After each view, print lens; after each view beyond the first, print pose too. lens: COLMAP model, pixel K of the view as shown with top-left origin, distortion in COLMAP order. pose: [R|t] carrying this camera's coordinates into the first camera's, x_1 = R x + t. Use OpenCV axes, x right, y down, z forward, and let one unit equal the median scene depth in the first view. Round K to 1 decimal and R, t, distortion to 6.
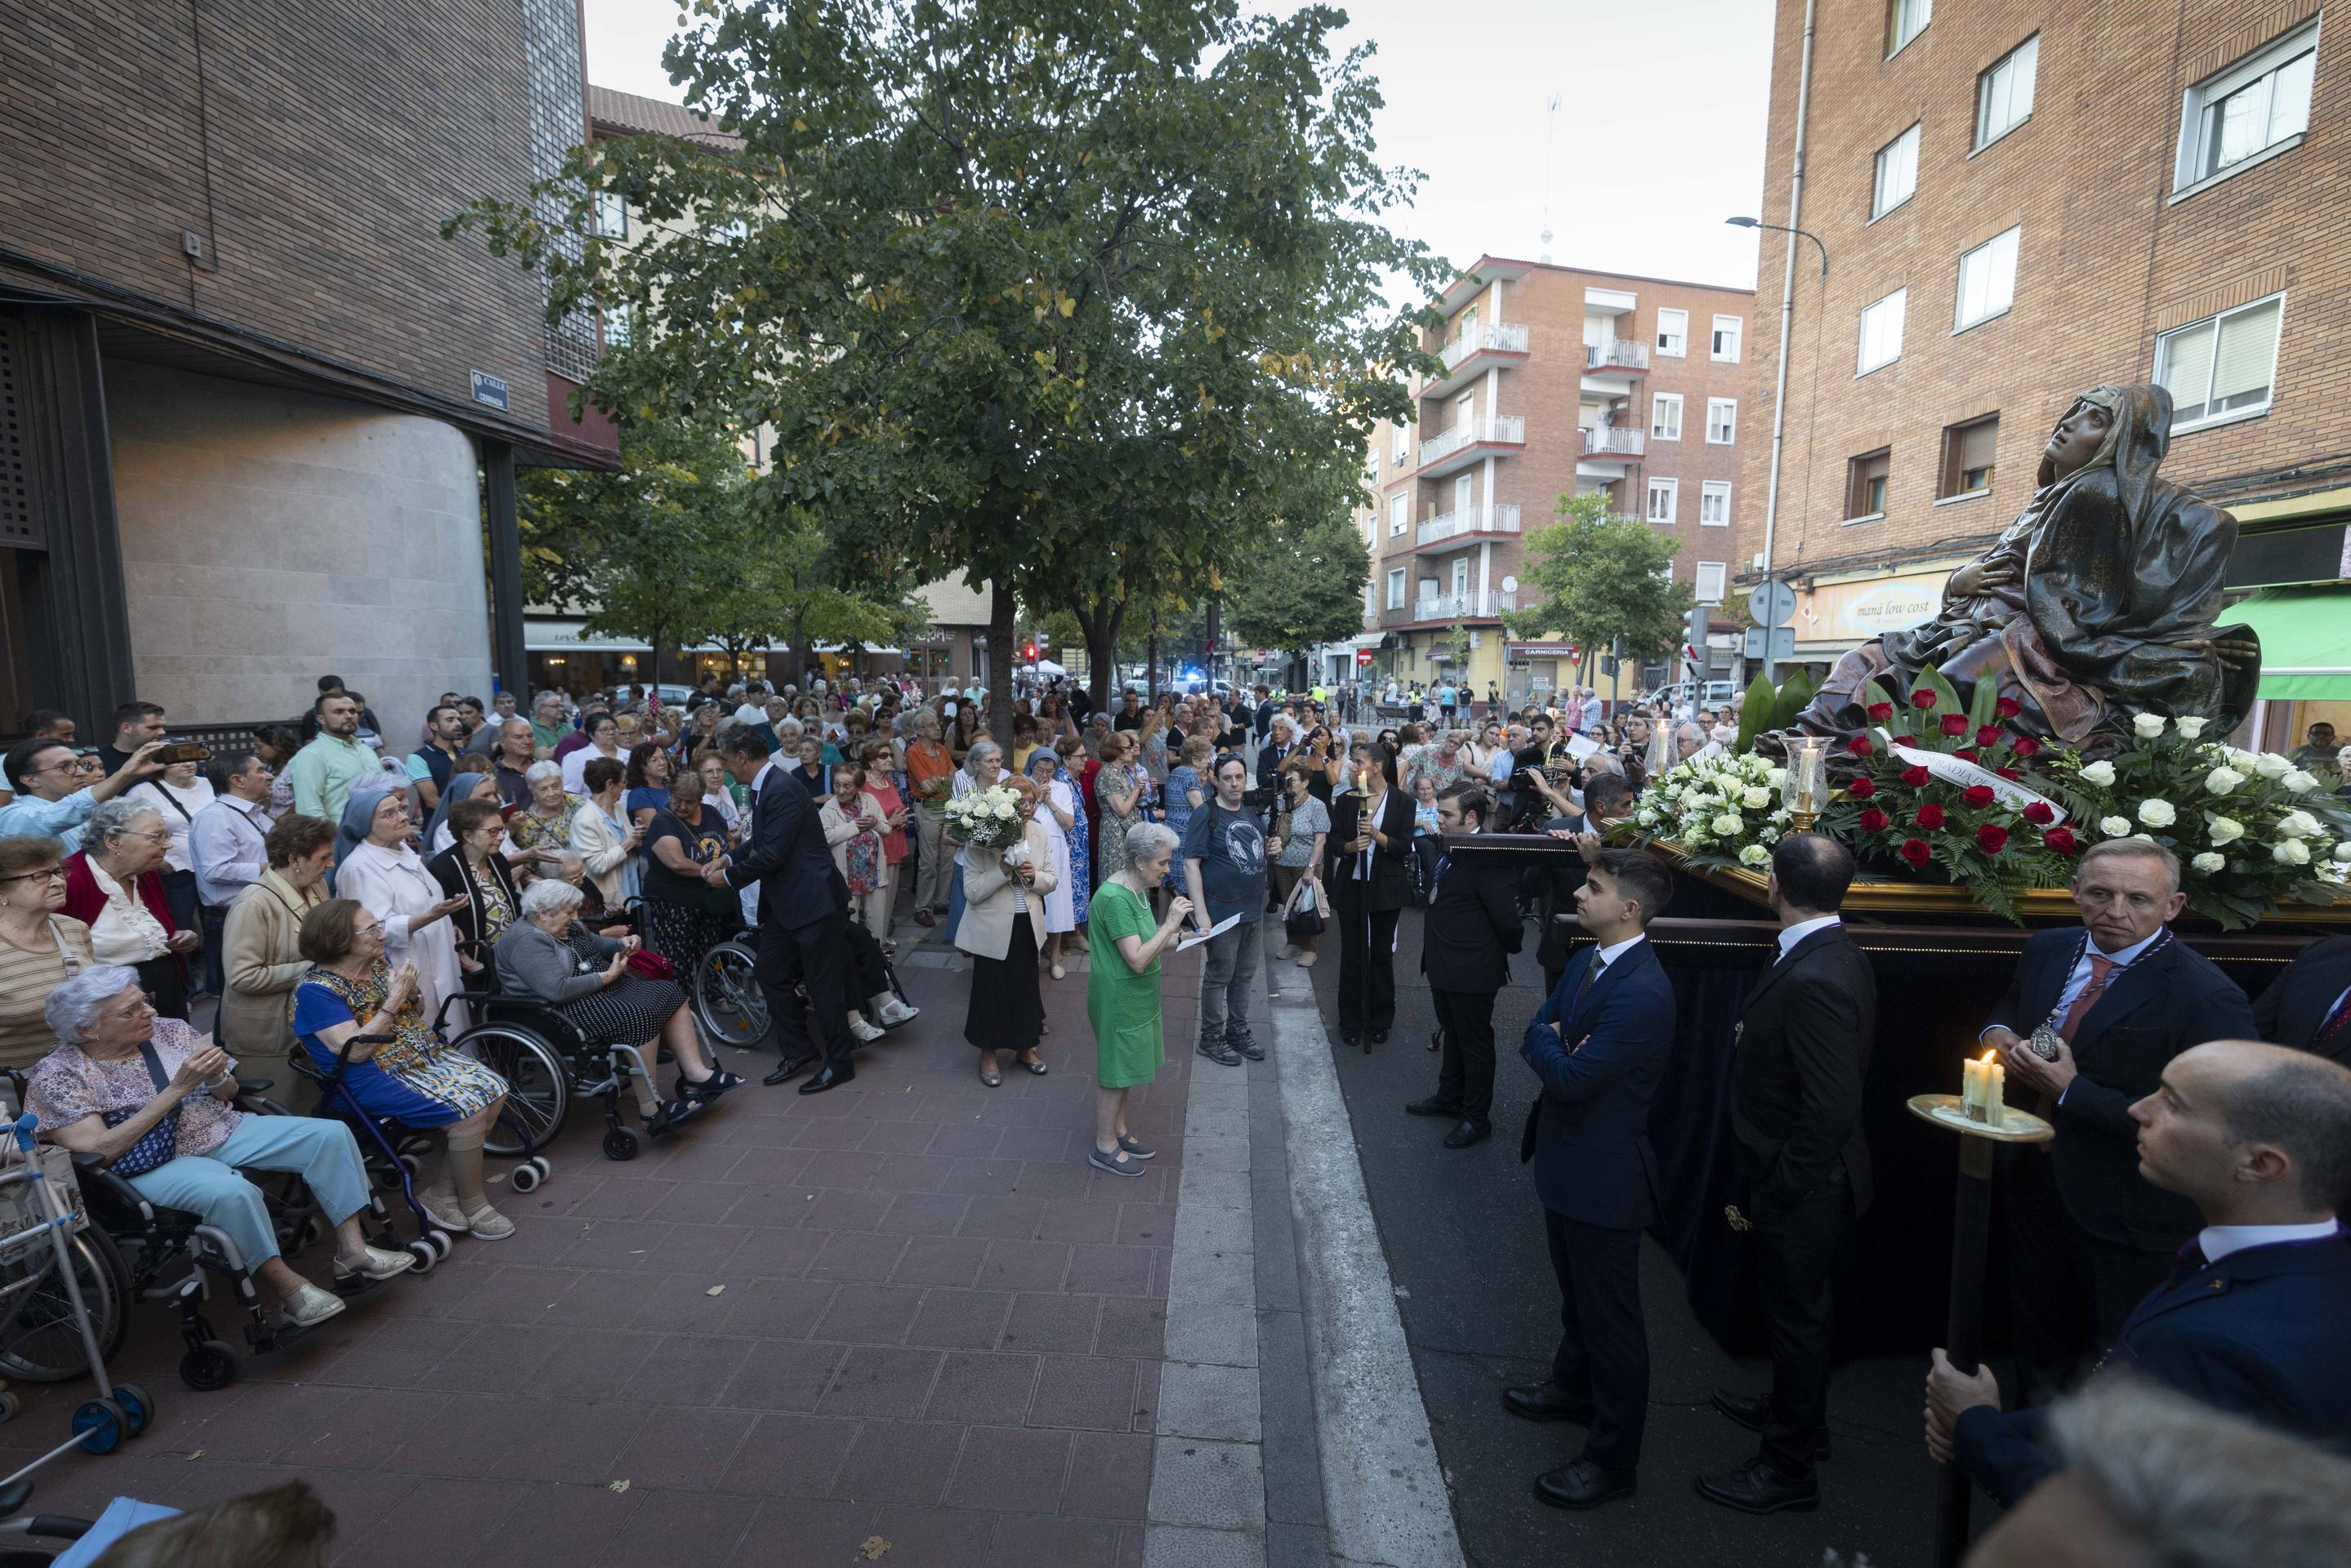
lens RADIAL K [[1038.8, 0, 1175.5], [0, 1038.8, 784.0], [0, 0, 1]] dist [-0.000286, 0.000983]
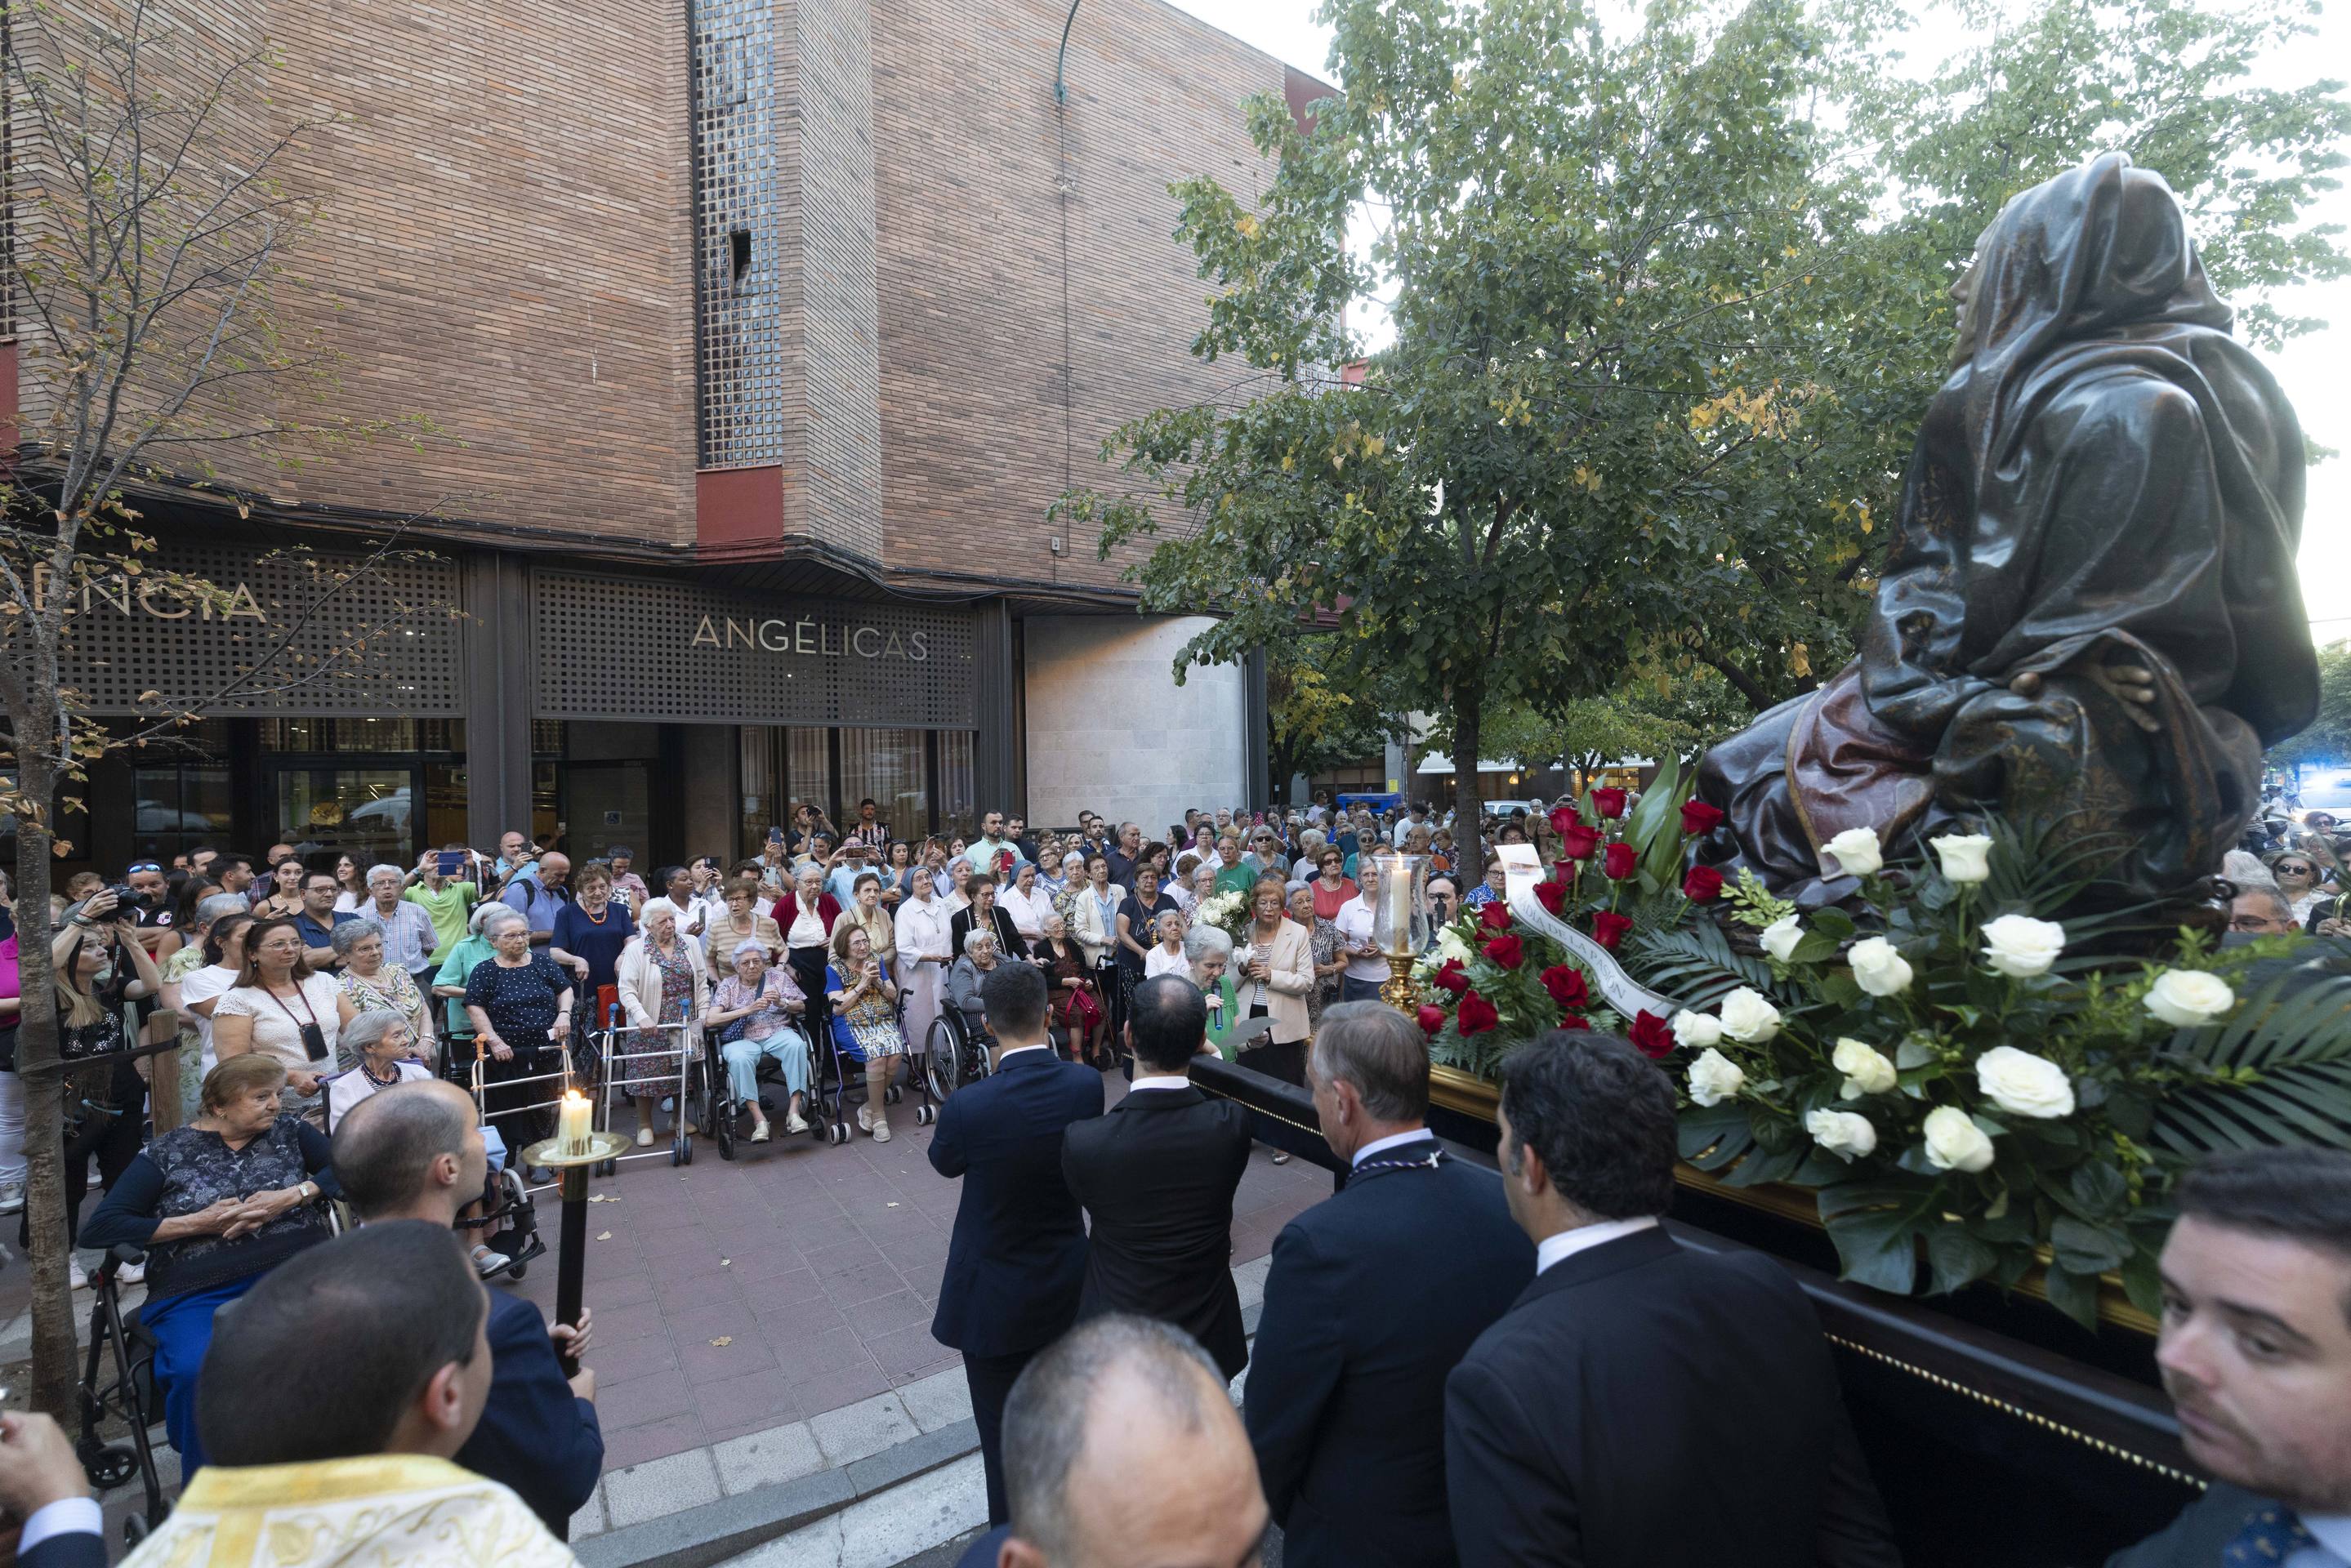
lens RADIAL K [[997.5, 0, 1138.7], [0, 997.5, 785.1], [0, 0, 1]] dist [-0.002296, 0.000462]
pose [[0.625625, -0.020757, -0.779848, 0.416427], [-0.064704, 0.994821, -0.078388, -0.011612], [0.777436, 0.099501, 0.621042, 0.145424]]
